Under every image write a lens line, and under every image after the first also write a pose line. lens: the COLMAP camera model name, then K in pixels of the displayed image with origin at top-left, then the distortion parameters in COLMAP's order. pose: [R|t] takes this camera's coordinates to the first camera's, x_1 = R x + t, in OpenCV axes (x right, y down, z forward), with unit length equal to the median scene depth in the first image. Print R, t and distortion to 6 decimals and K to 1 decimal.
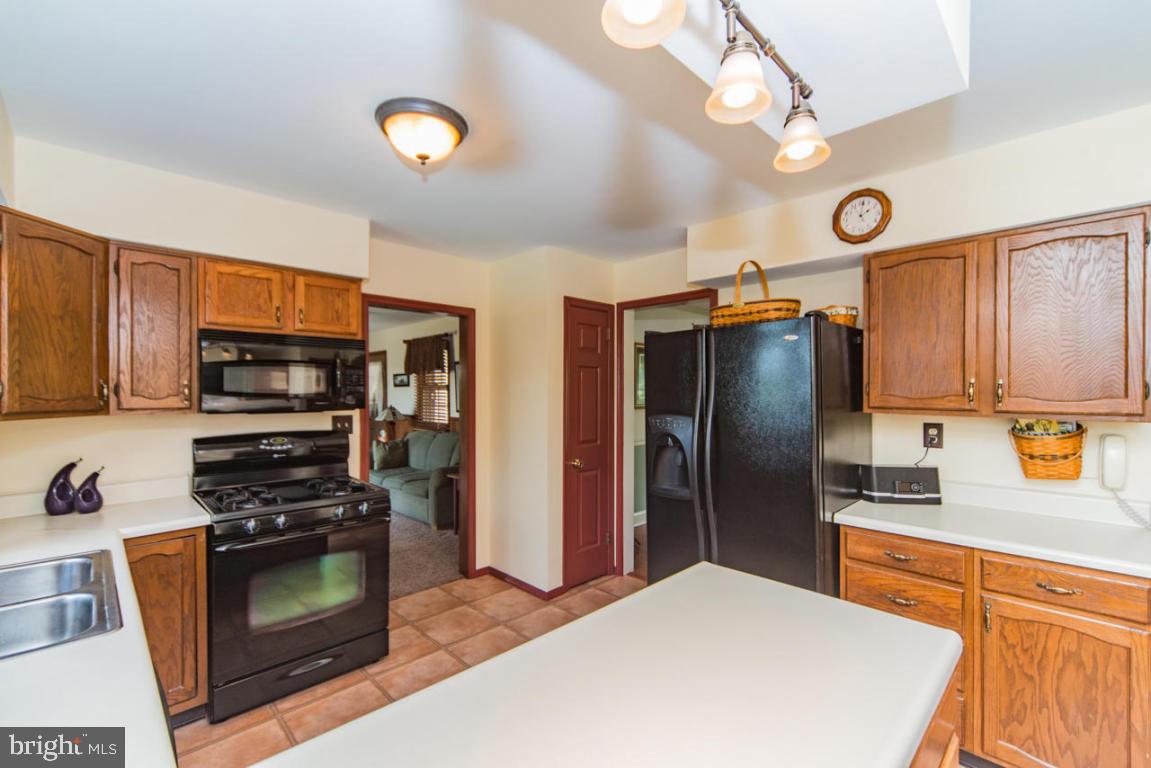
lens RADIAL K [[498.6, 0, 579.2], [0, 498.6, 389.2], [0, 0, 1]] dist [0.016732, -0.000543]
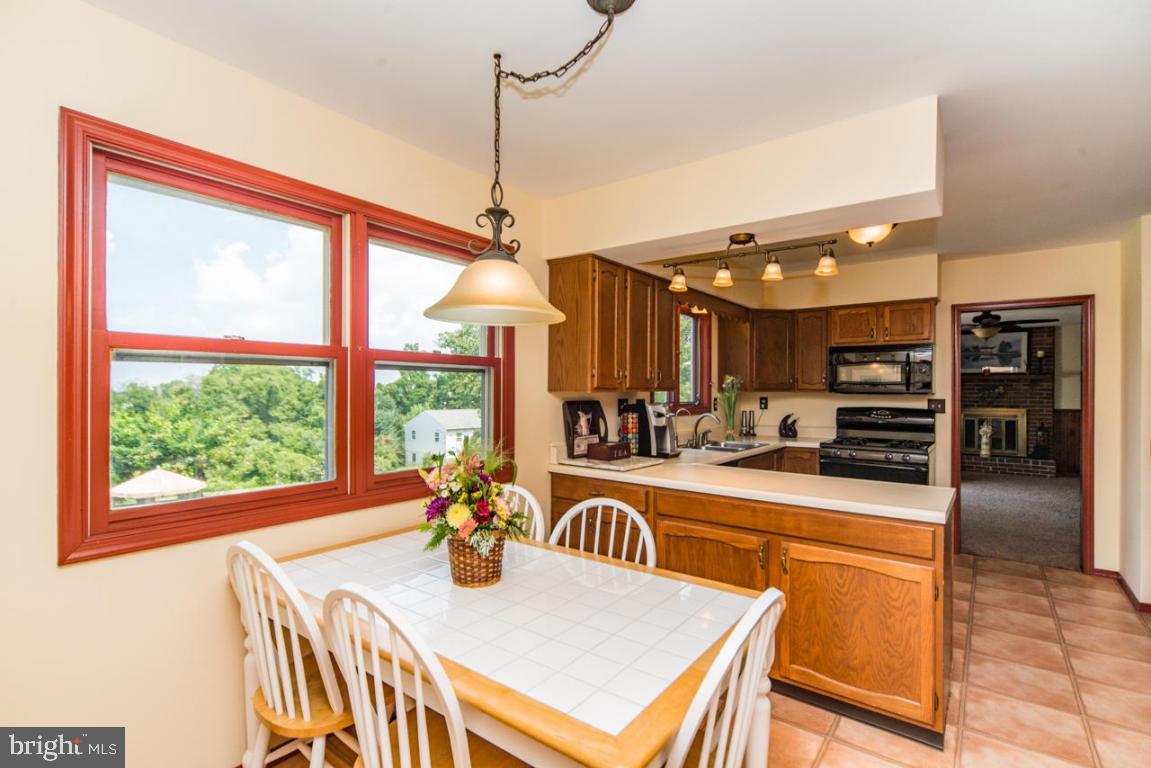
lens RADIAL K [[547.0, 0, 574.8], [0, 547.0, 387.0], [0, 0, 1]] dist [0.000839, -0.000005]
pose [[0.133491, 0.003828, -0.991043, 1.020990], [-0.003942, 0.999987, 0.003331, 0.022234], [0.991042, 0.003462, 0.133504, -0.186303]]
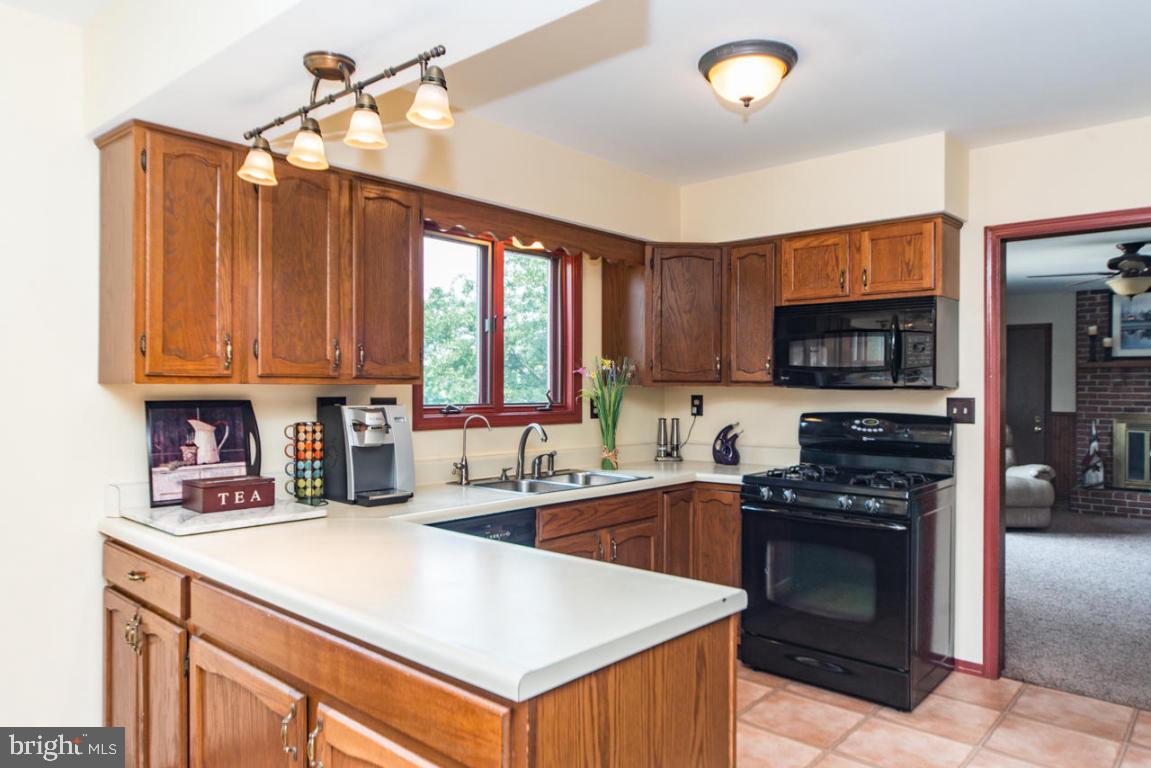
lens RADIAL K [[771.4, 0, 577.3], [0, 771.4, 387.7], [0, 0, 1]] dist [-0.005410, 0.003533]
pose [[0.058557, 0.009314, -0.998241, 0.763808], [-0.001557, 0.999956, 0.009239, 0.032814], [0.998283, 0.001013, 0.058569, 0.438616]]
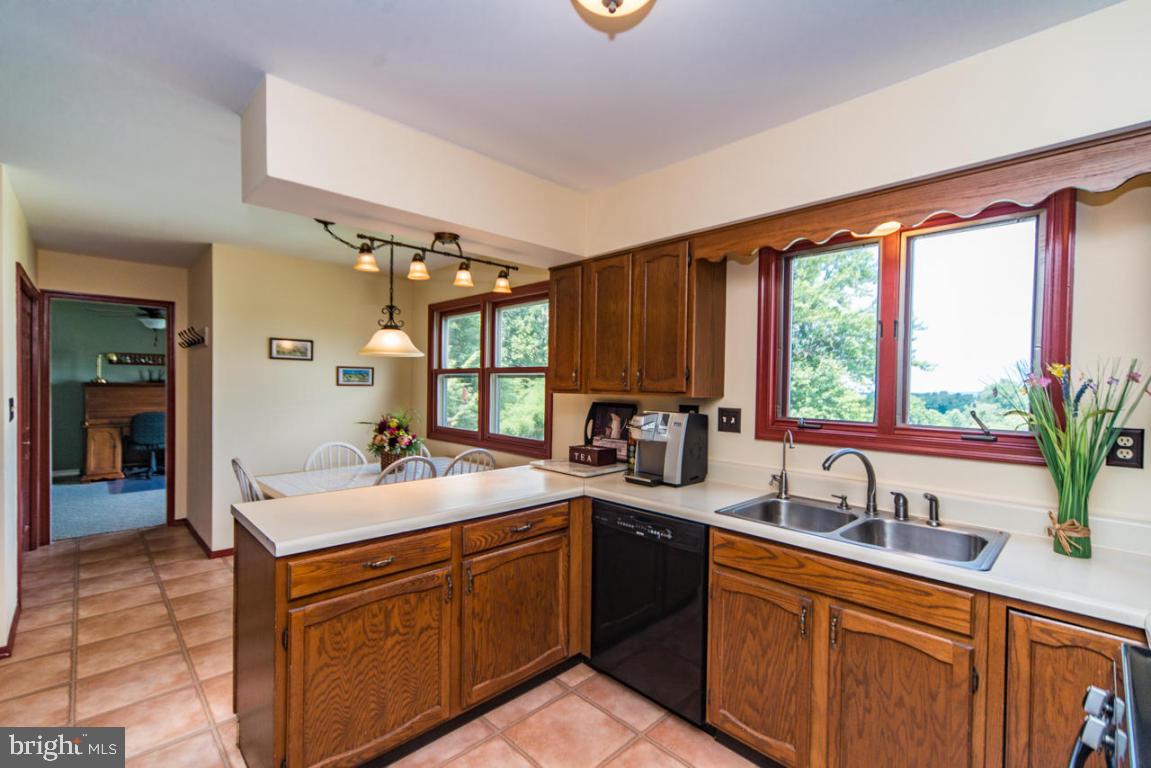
lens RADIAL K [[498.6, 0, 575.0], [0, 498.6, 389.0], [0, 0, 1]] dist [0.016732, -0.000543]
pose [[-0.999897, -0.011036, 0.009209, -0.188428], [-0.011008, 0.999935, 0.003091, 0.023460], [-0.009243, 0.002989, -0.999953, 1.174274]]
